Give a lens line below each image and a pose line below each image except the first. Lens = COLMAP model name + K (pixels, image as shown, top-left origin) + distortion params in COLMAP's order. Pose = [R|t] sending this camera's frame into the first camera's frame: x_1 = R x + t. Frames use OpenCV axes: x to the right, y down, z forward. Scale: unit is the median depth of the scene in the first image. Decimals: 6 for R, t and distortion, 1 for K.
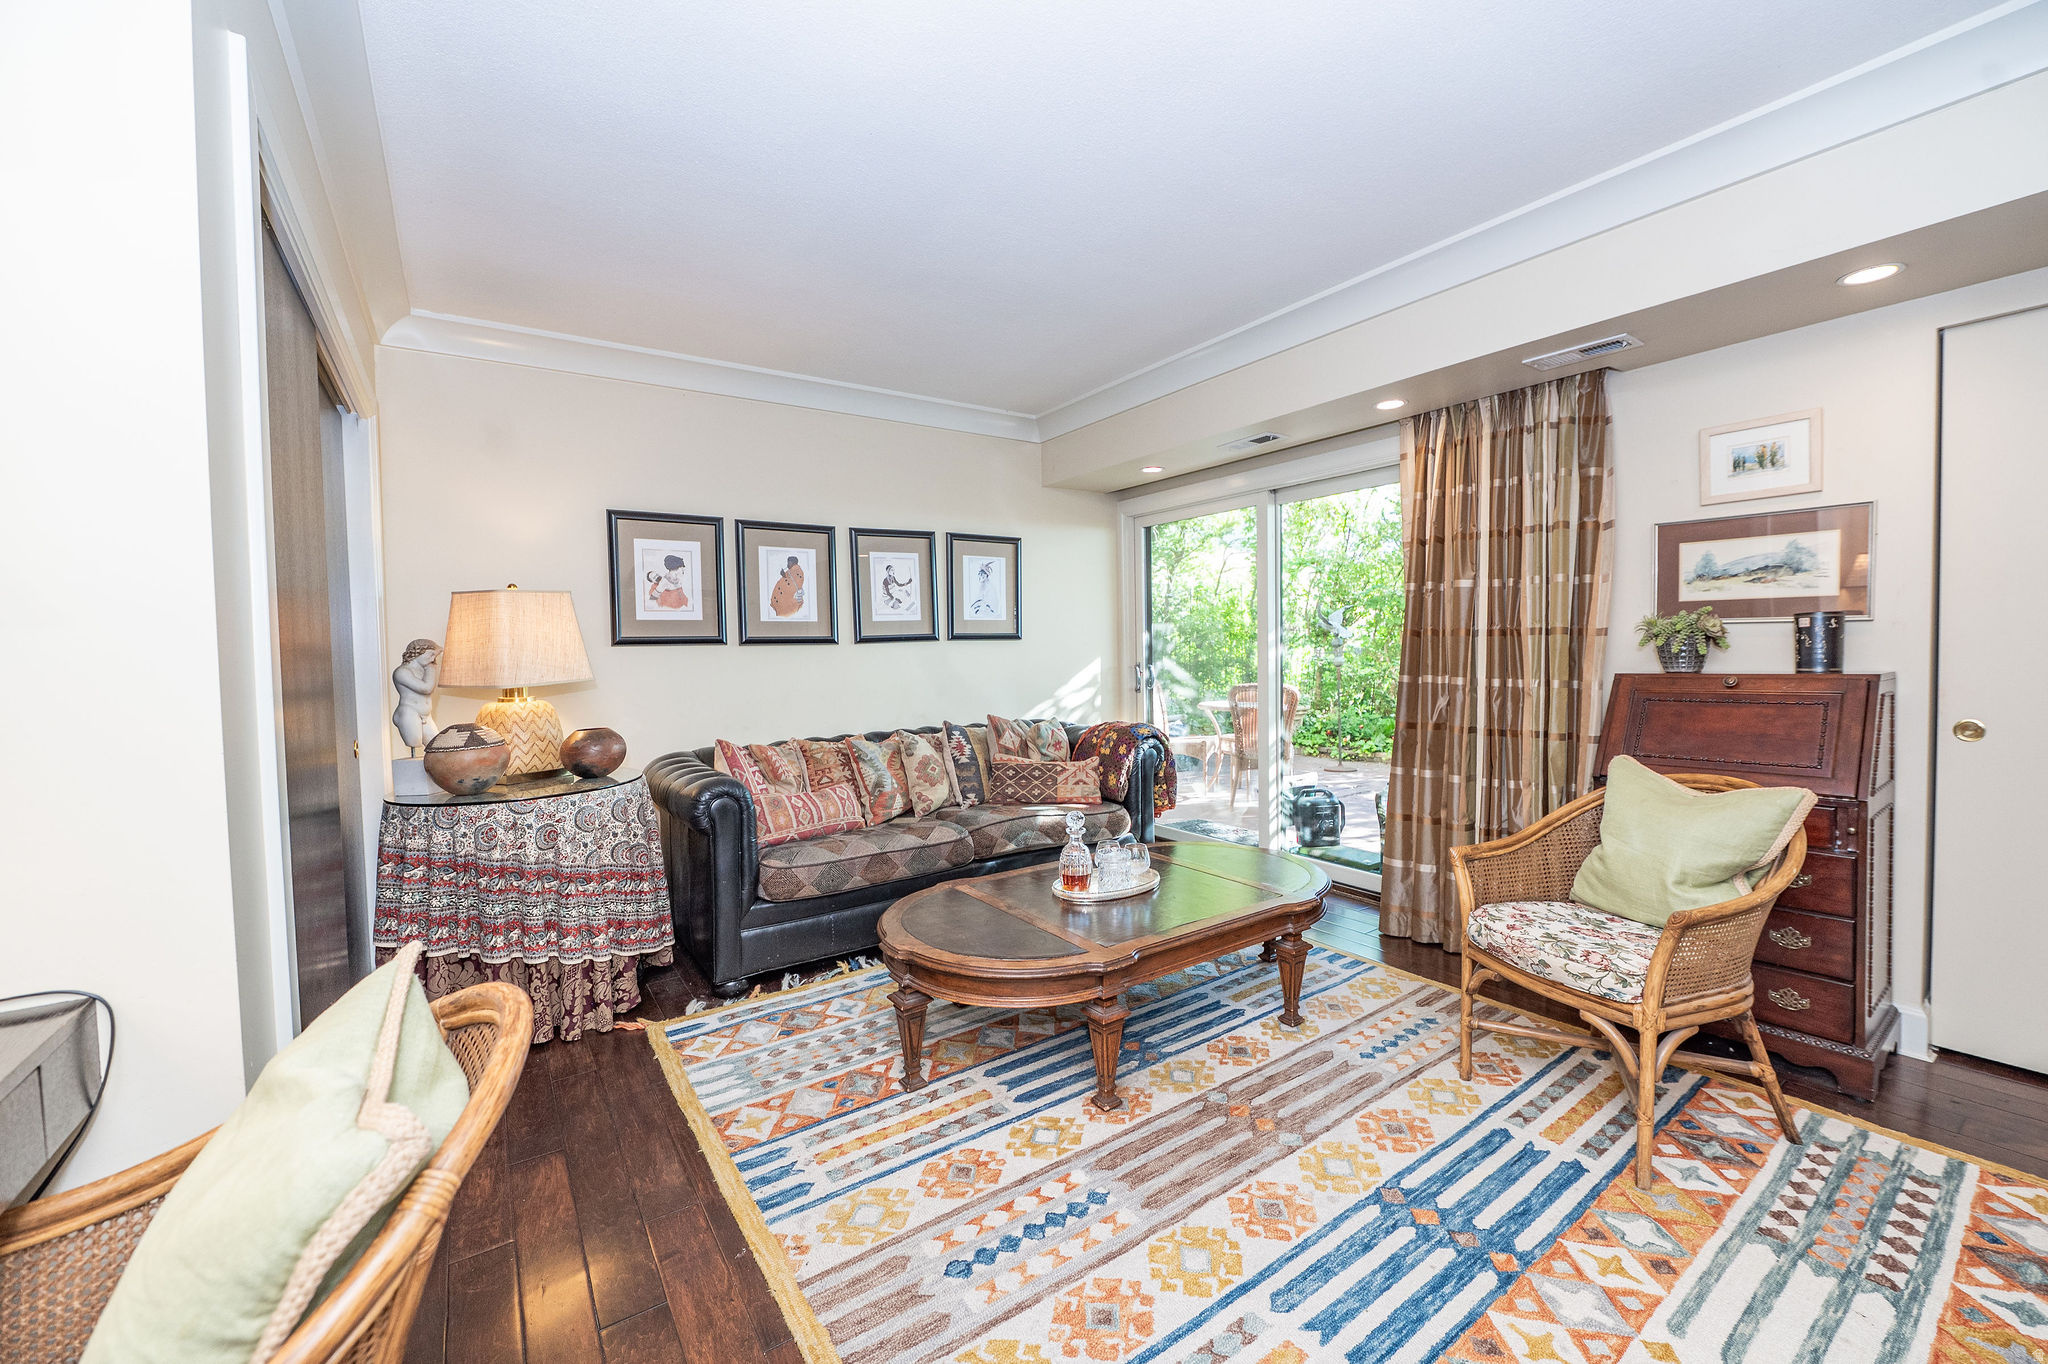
lens RADIAL K [[816.3, 0, 1027.9], [0, 816.3, 687.2], [0, 0, 1]] dist [-0.009563, -0.000983]
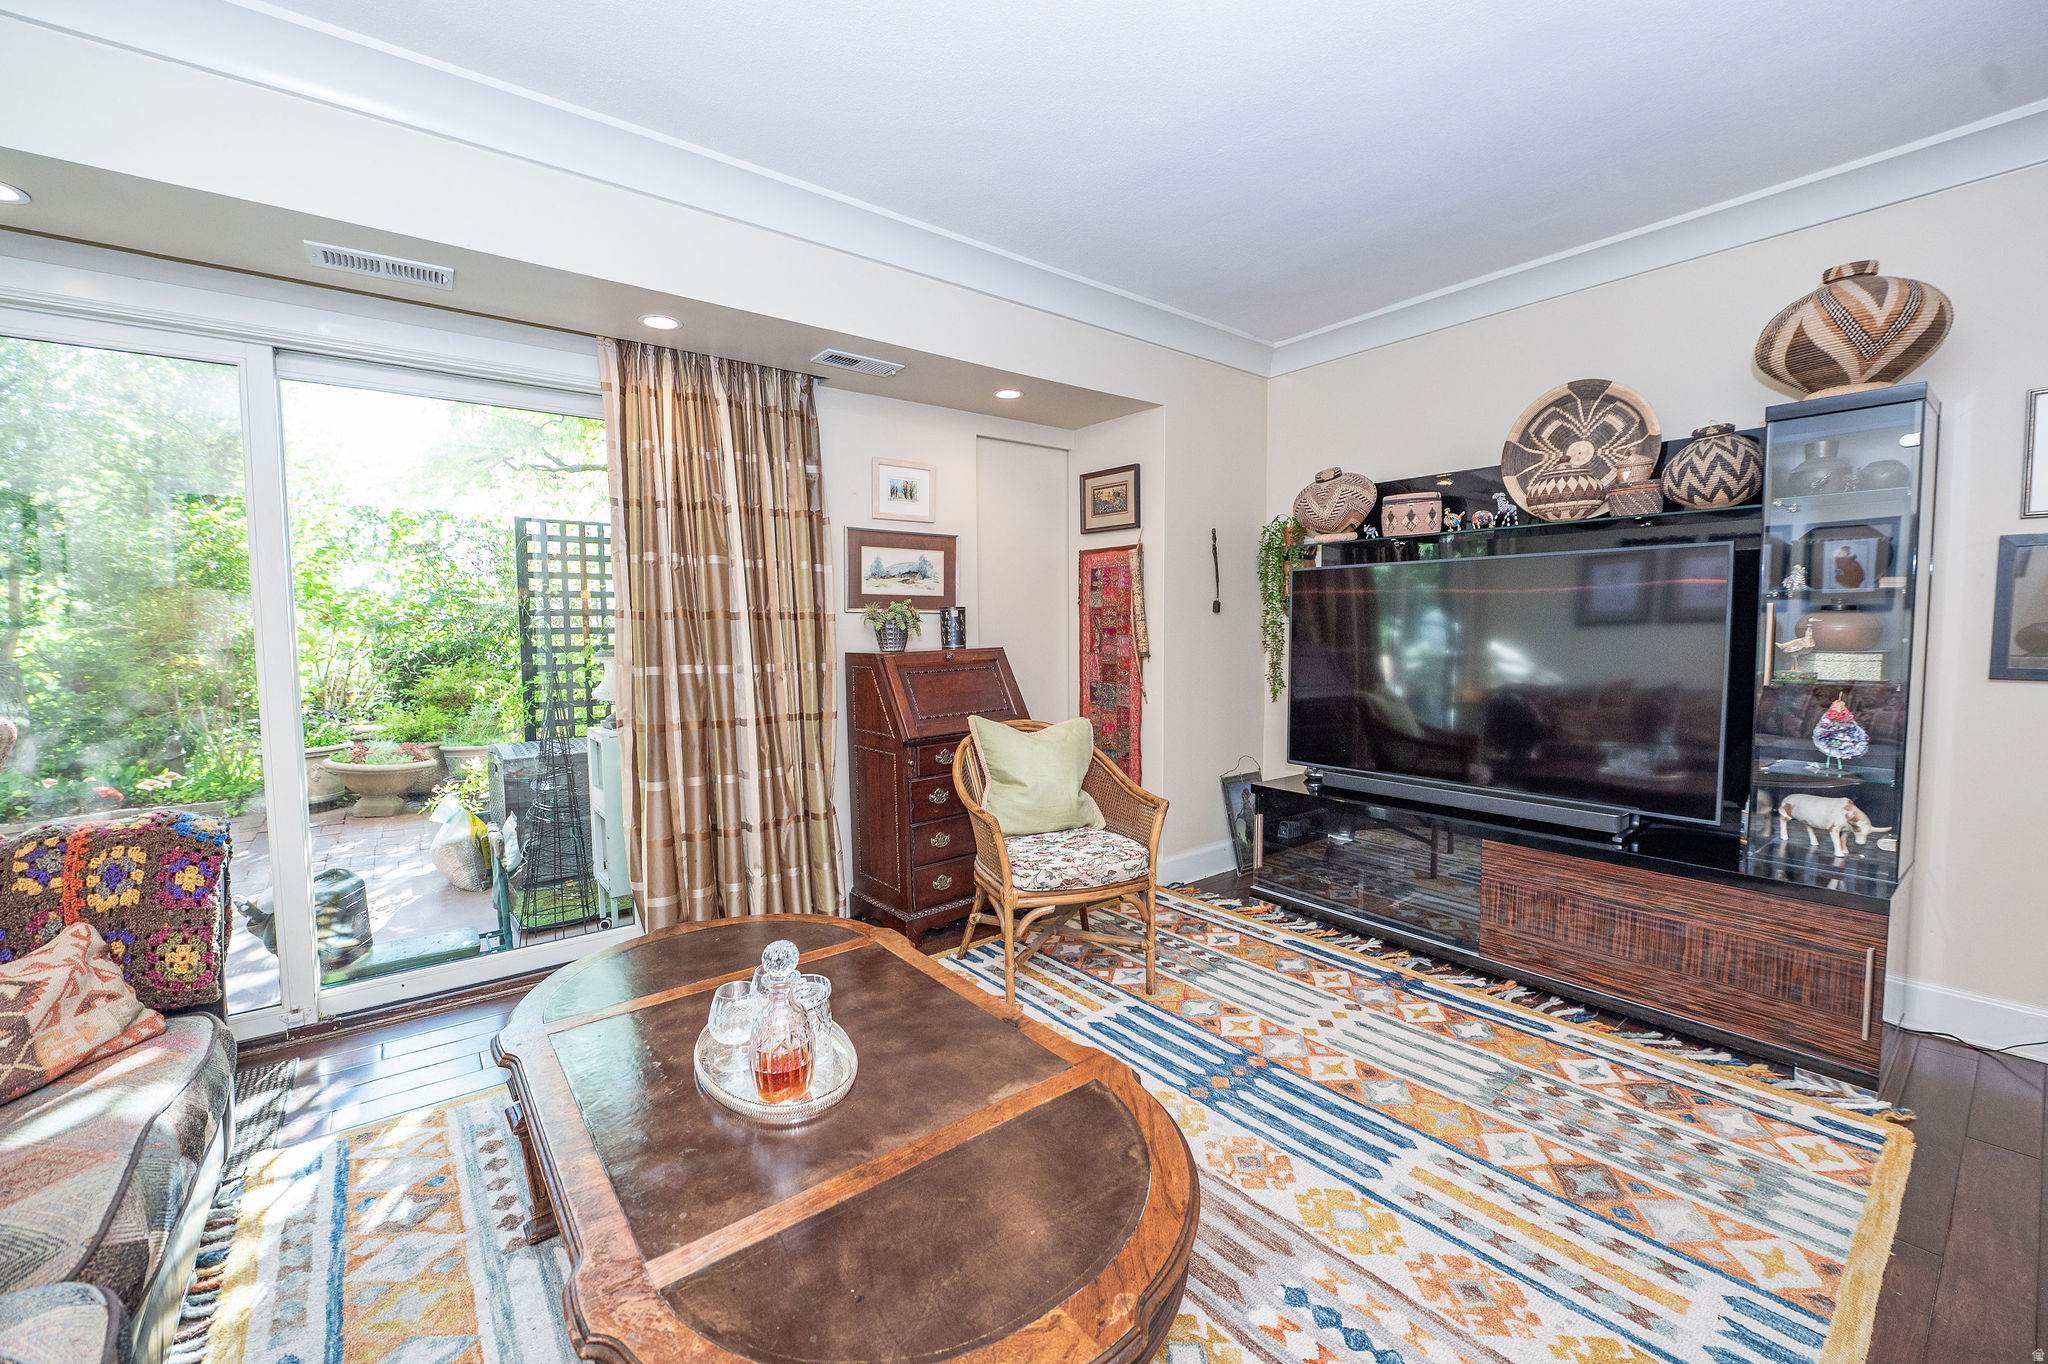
lens RADIAL K [[816.3, 0, 1024.5], [0, 816.3, 680.6], [0, 0, 1]] dist [-0.009563, -0.000983]
pose [[-0.067680, -0.052035, 0.996349, -0.515329], [0.058801, 0.996695, 0.056047, -0.035506], [-0.995973, 0.062380, -0.064397, 0.987635]]
